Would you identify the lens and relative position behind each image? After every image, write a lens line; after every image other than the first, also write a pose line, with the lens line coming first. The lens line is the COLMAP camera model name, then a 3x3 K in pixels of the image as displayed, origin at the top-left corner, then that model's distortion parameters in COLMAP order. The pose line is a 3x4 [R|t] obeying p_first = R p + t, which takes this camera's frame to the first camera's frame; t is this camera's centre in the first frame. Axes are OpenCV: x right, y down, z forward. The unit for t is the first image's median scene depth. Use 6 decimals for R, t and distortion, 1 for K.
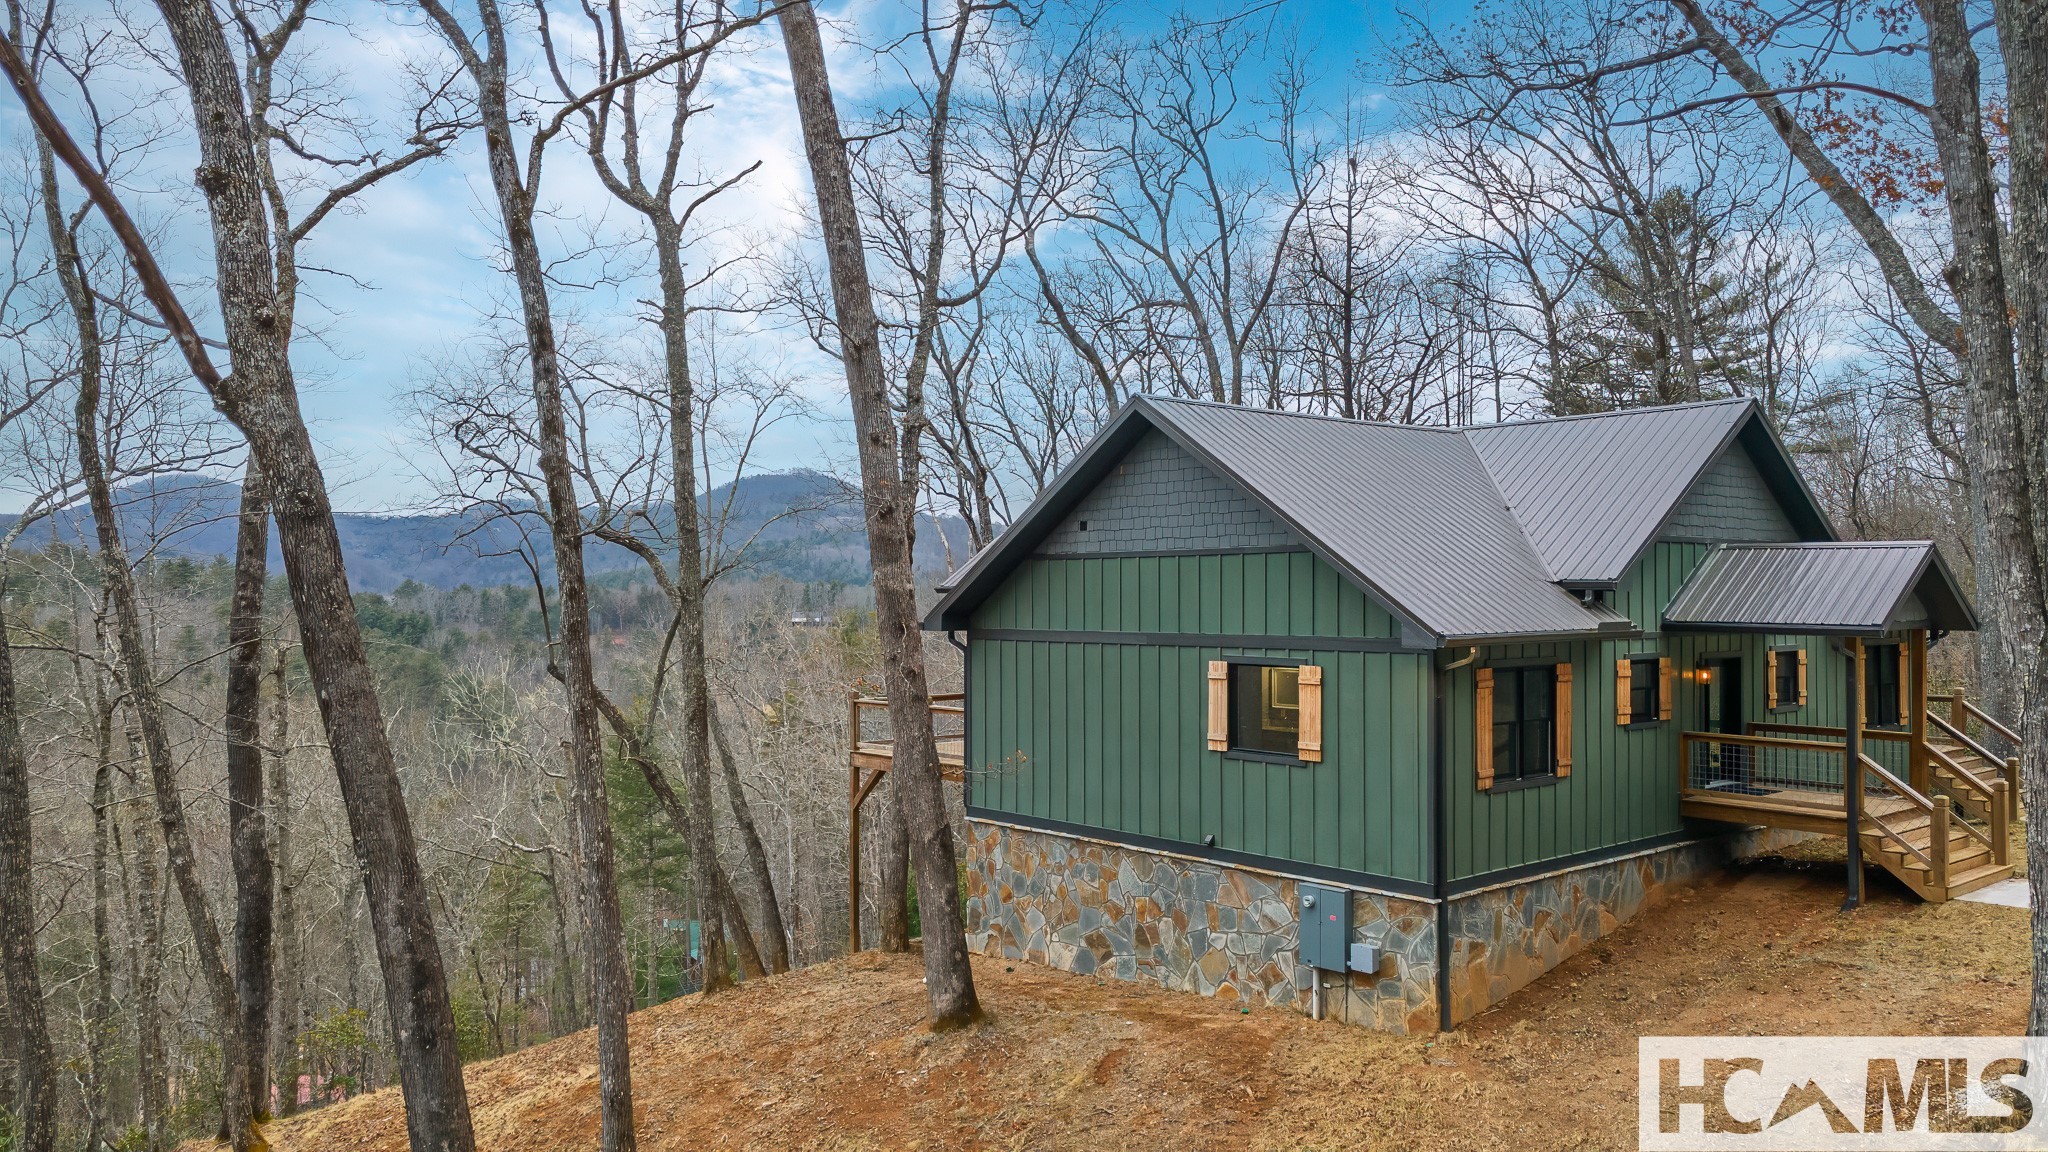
lens RADIAL K [[1484.6, 0, 1012.8], [0, 1484.6, 595.3], [0, 0, 1]] dist [0.039480, 0.070700]
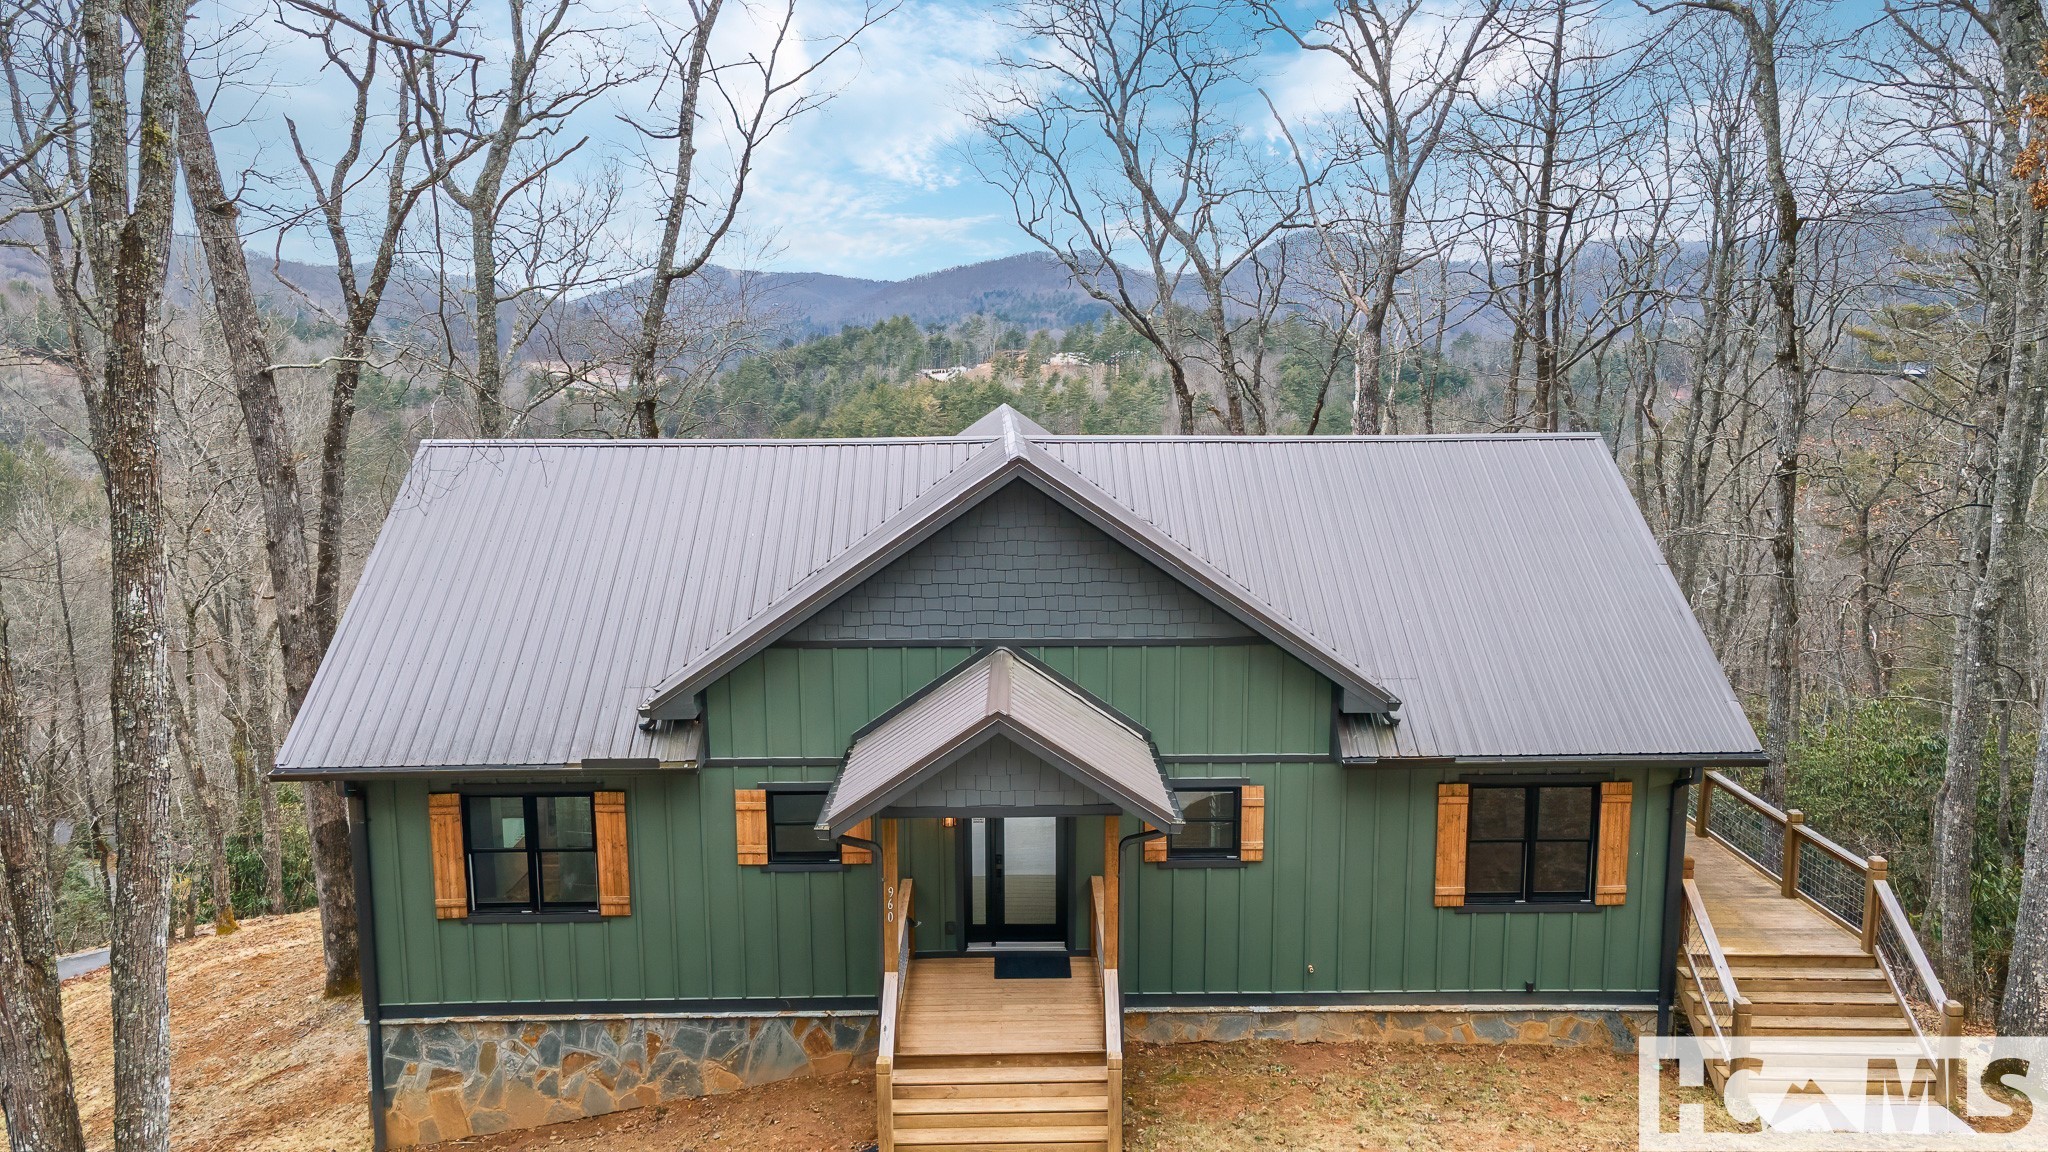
lens RADIAL K [[1485.2, 0, 1015.9], [0, 1485.2, 587.3], [0, 0, 1]] dist [0.021024, 0.077587]
pose [[0.763472, 0.104858, -0.637272, 1.020679], [0.000119, 0.986709, 0.162497, -0.199805], [0.645841, -0.124138, 0.753312, 0.481216]]
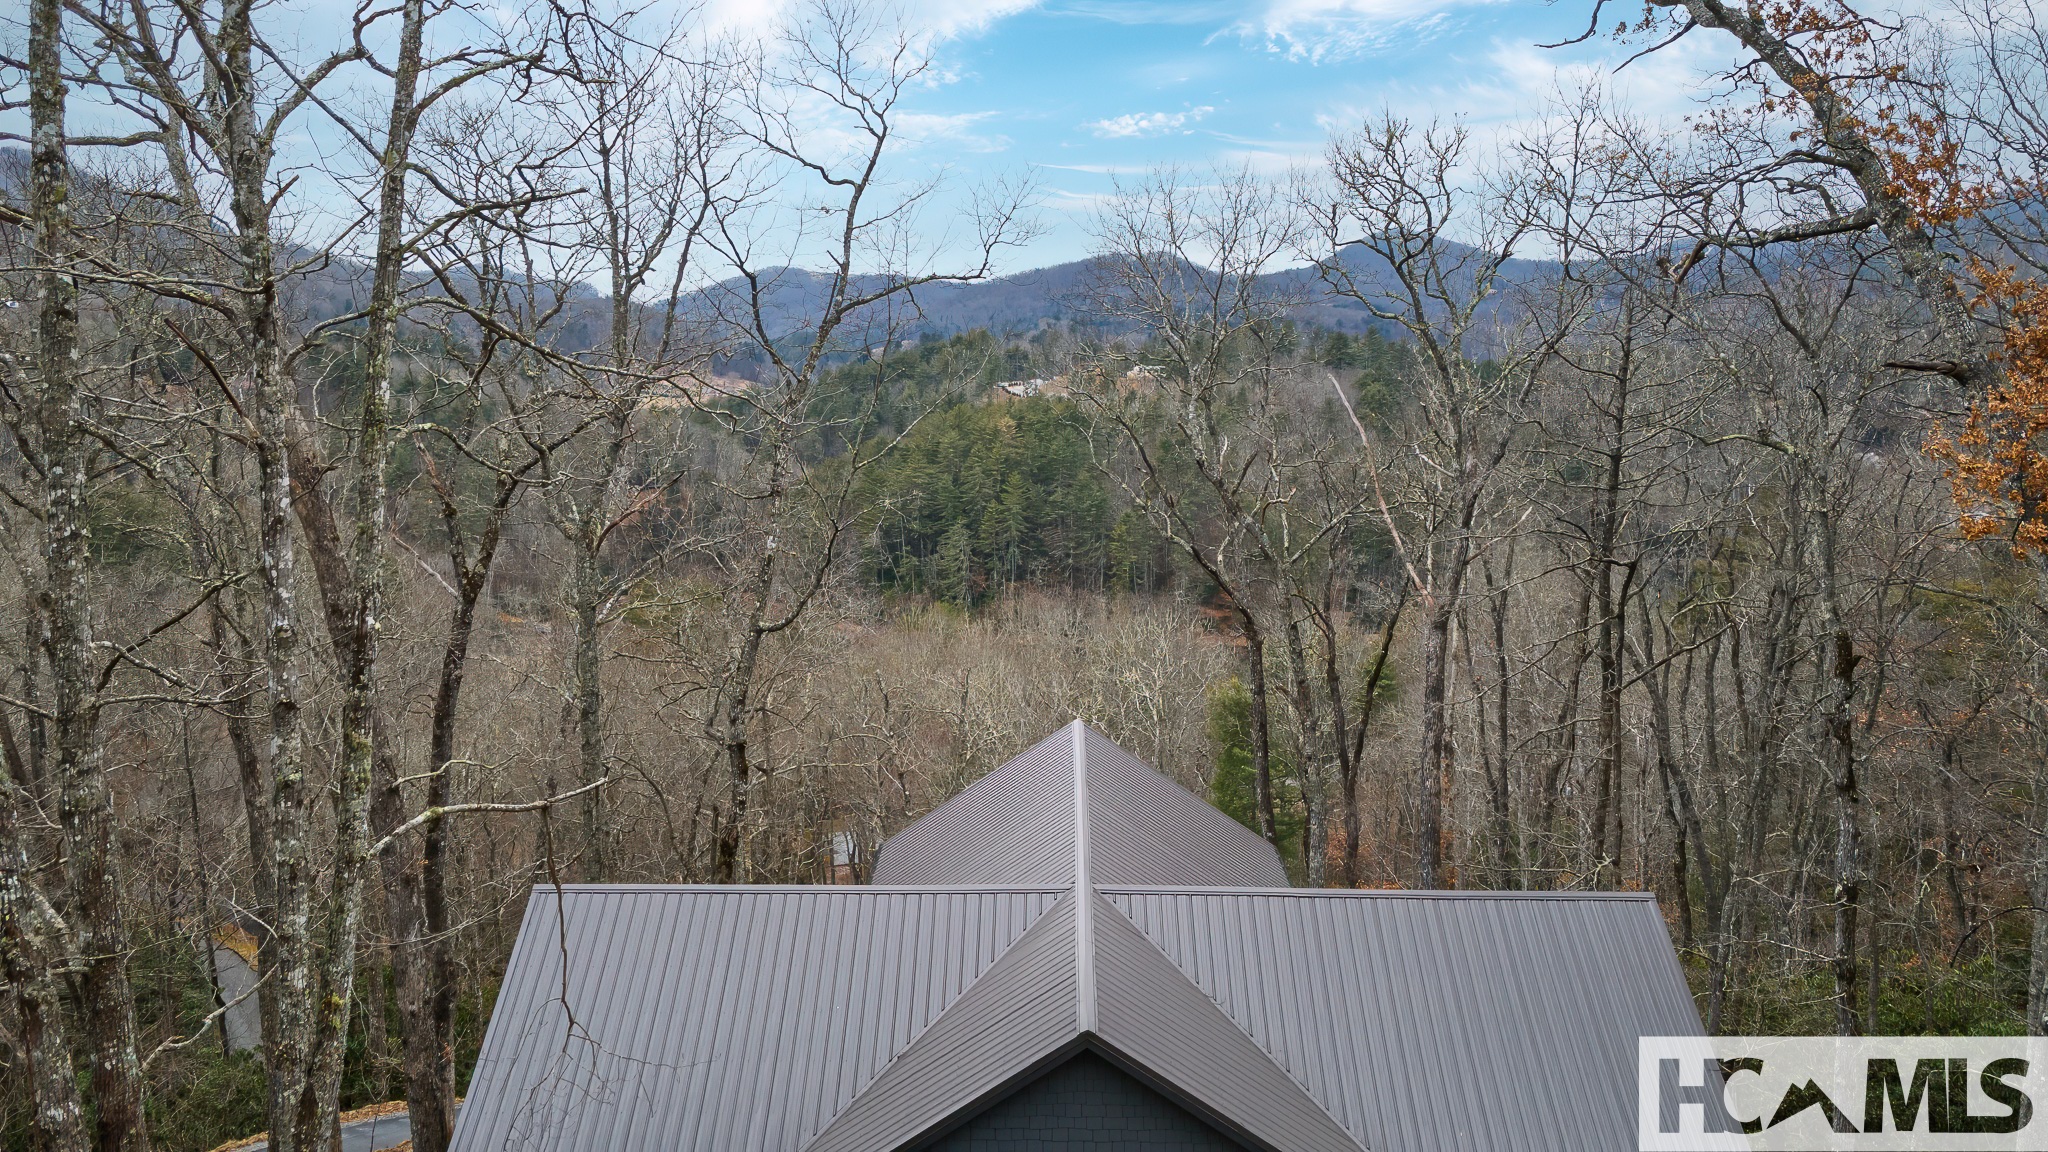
lens RADIAL K [[1485.2, 0, 1015.9], [0, 1485.2, 587.3], [0, 0, 1]] dist [0.021024, 0.077587]
pose [[0.729488, 0.109778, -0.675126, 1.023764], [0.001637, 0.986753, 0.162219, -0.515644], [0.683991, -0.119442, 0.719645, 0.480277]]
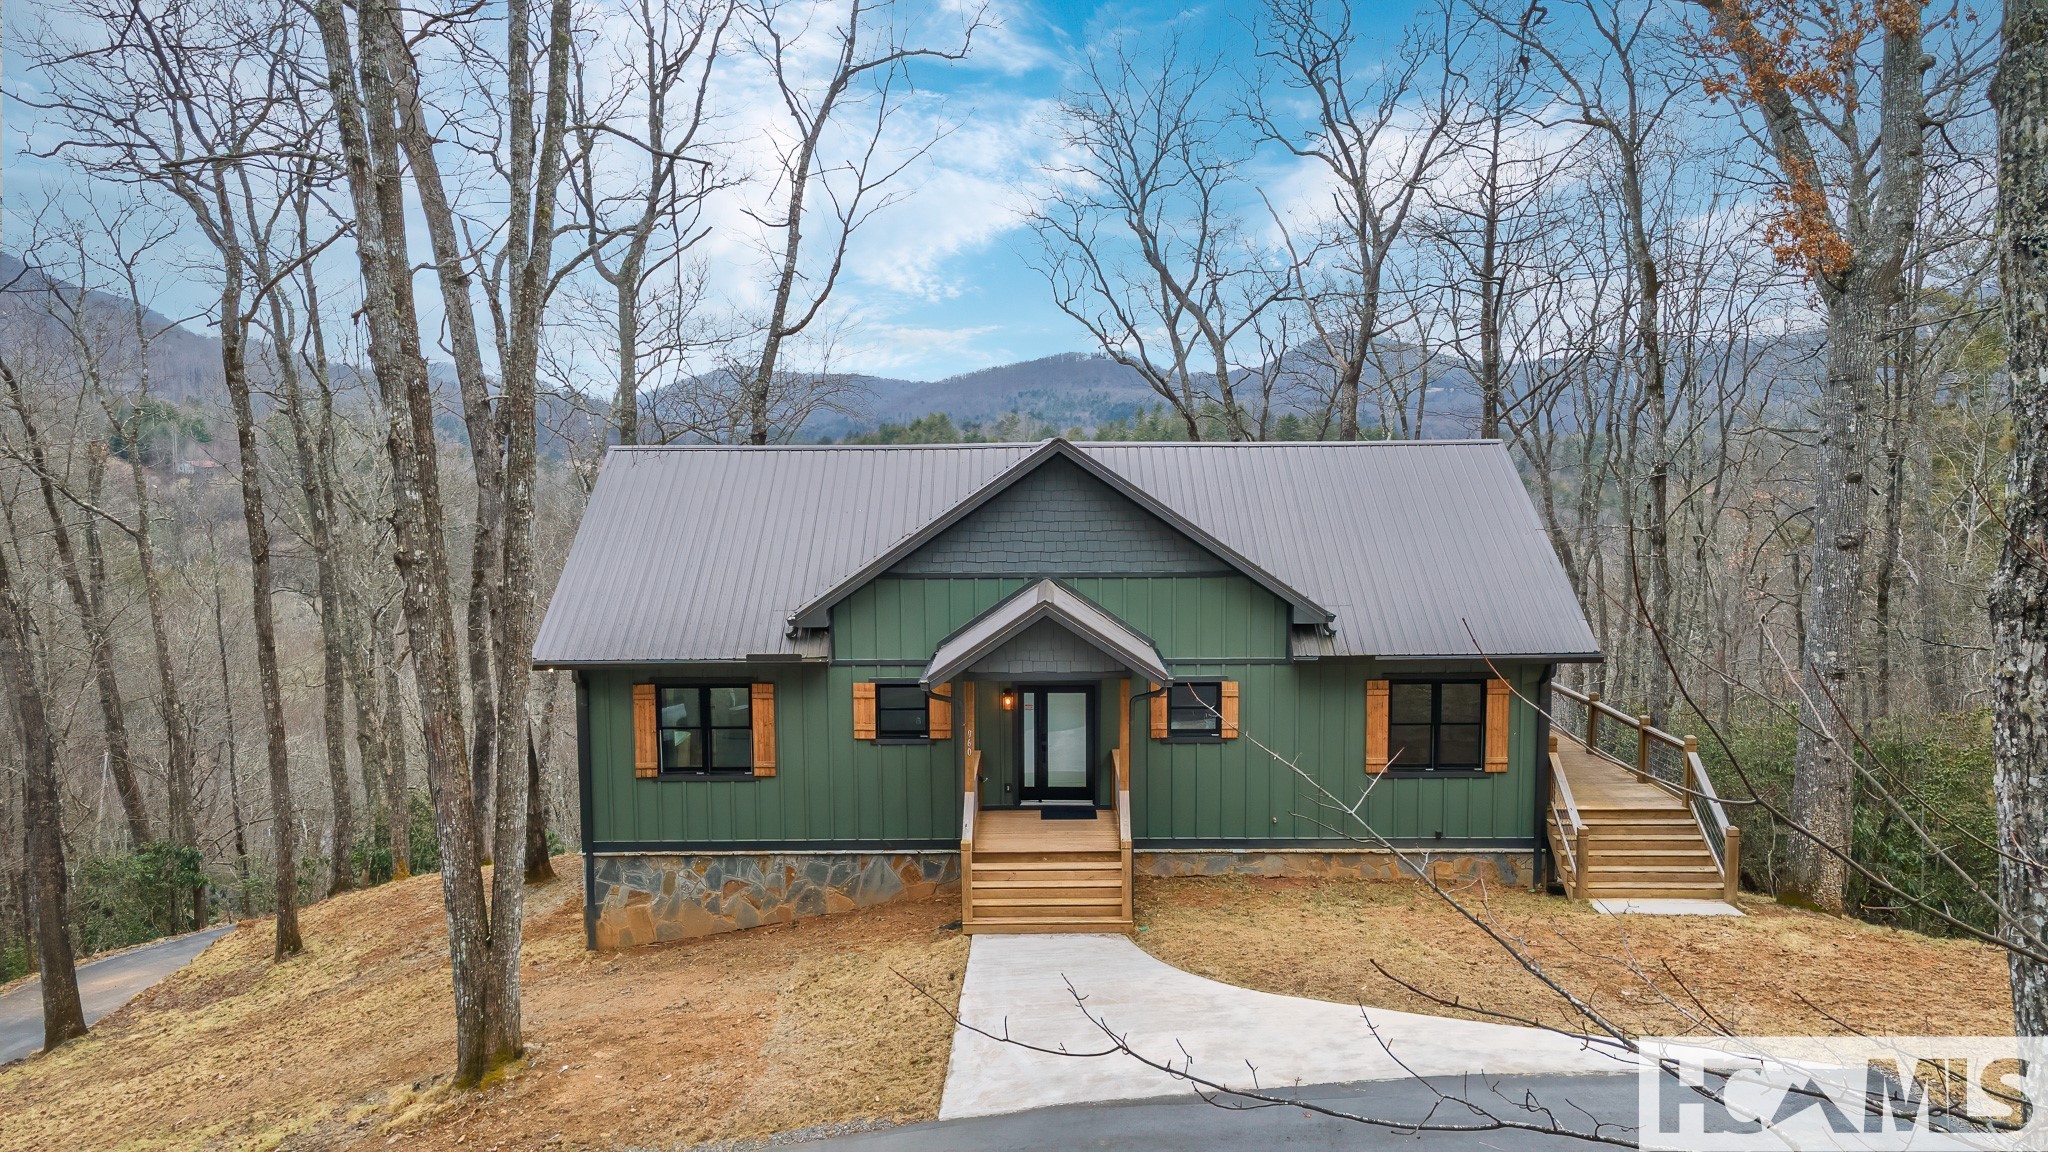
lens RADIAL K [[1484.0, 0, 1015.9], [0, 1484.0, 584.8], [0, 0, 1]] dist [0.044912, -0.002531]
pose [[0.748586, 0.062262, -0.660108, 1.223246], [0.001856, 0.995381, 0.095990, -0.139087], [0.663035, -0.073082, 0.745013, 0.233600]]
